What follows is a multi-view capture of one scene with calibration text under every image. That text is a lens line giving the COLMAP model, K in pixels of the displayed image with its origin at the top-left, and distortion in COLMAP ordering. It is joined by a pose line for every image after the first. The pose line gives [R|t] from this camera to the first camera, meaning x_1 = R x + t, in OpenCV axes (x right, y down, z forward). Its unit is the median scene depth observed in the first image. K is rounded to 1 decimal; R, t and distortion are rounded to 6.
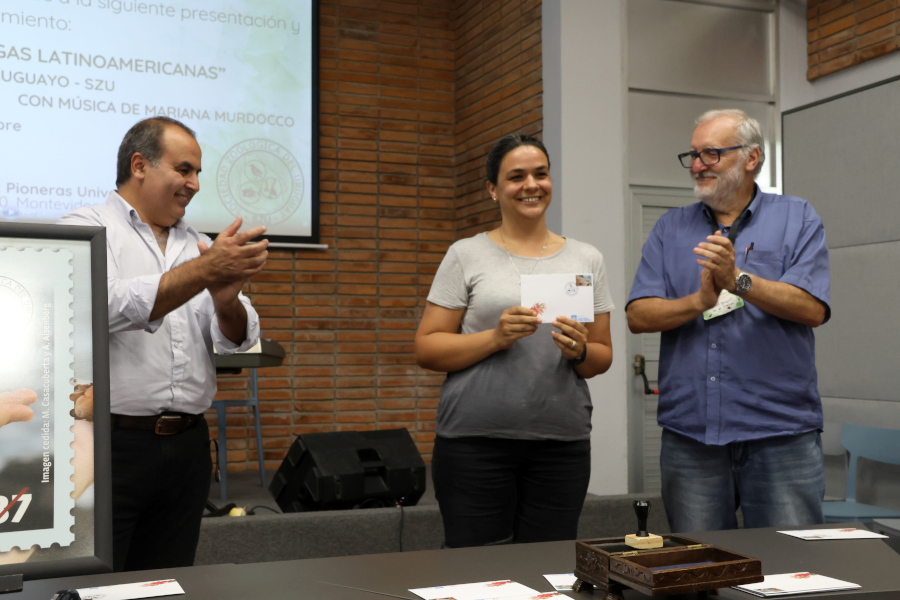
lens RADIAL K [[1051.8, 0, 447.8], [0, 1051.8, 297.8], [0, 0, 1]] dist [-0.008255, 0.301200]
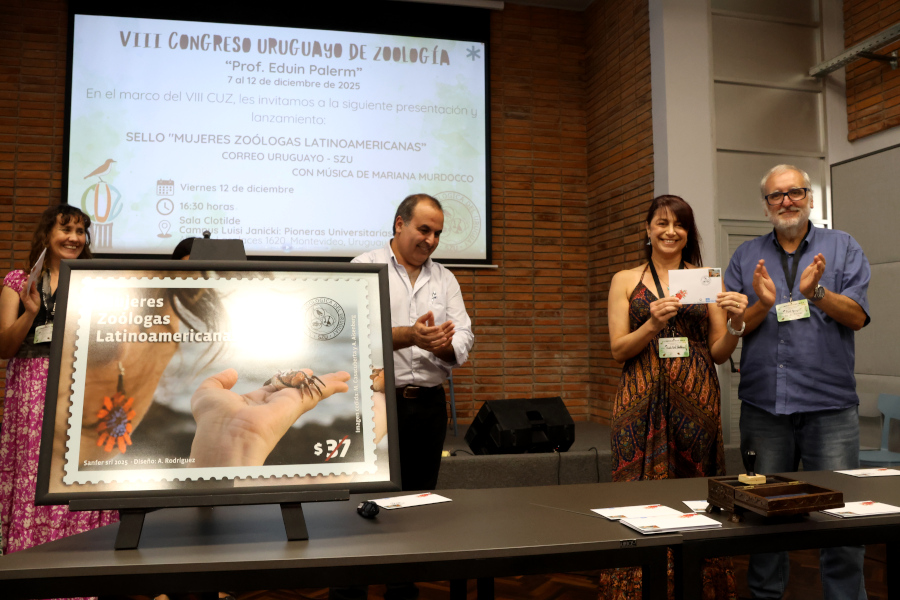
lens RADIAL K [[765.2, 0, 451.8], [0, 765.2, 301.0], [0, 0, 1]] dist [-0.153078, 0.137264]
pose [[0.987962, -0.007465, -0.154514, -0.018273], [0.007678, 0.999970, 0.000779, -0.003906], [0.154503, -0.001956, 0.987990, -0.016540]]
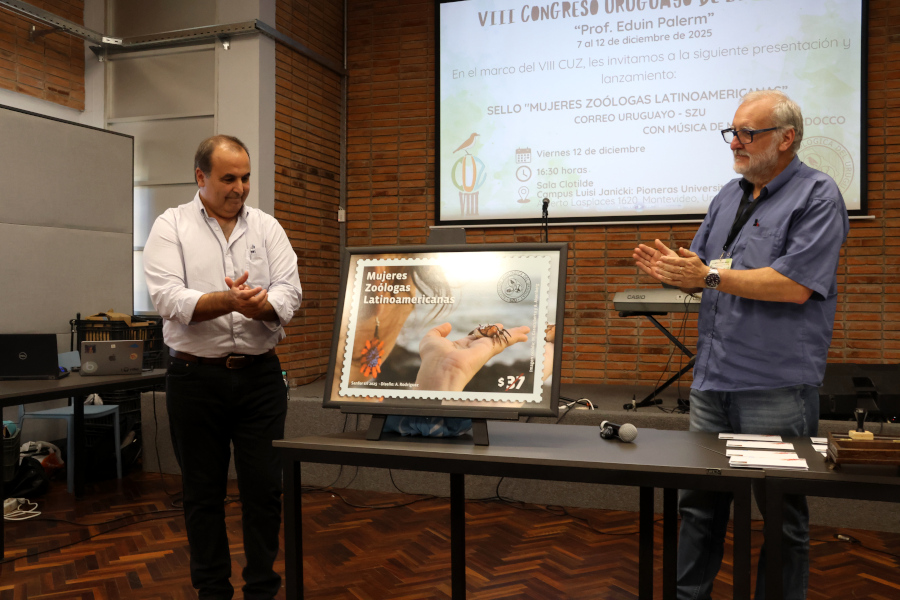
lens RADIAL K [[854.7, 0, 450.2], [0, 854.7, 305.0], [0, 0, 1]] dist [-0.123198, 0.208706]
pose [[0.769409, 0.010853, -0.638664, 0.137982], [0.029095, 0.998222, 0.052014, -0.011380], [0.638093, -0.058602, 0.767726, -0.090703]]
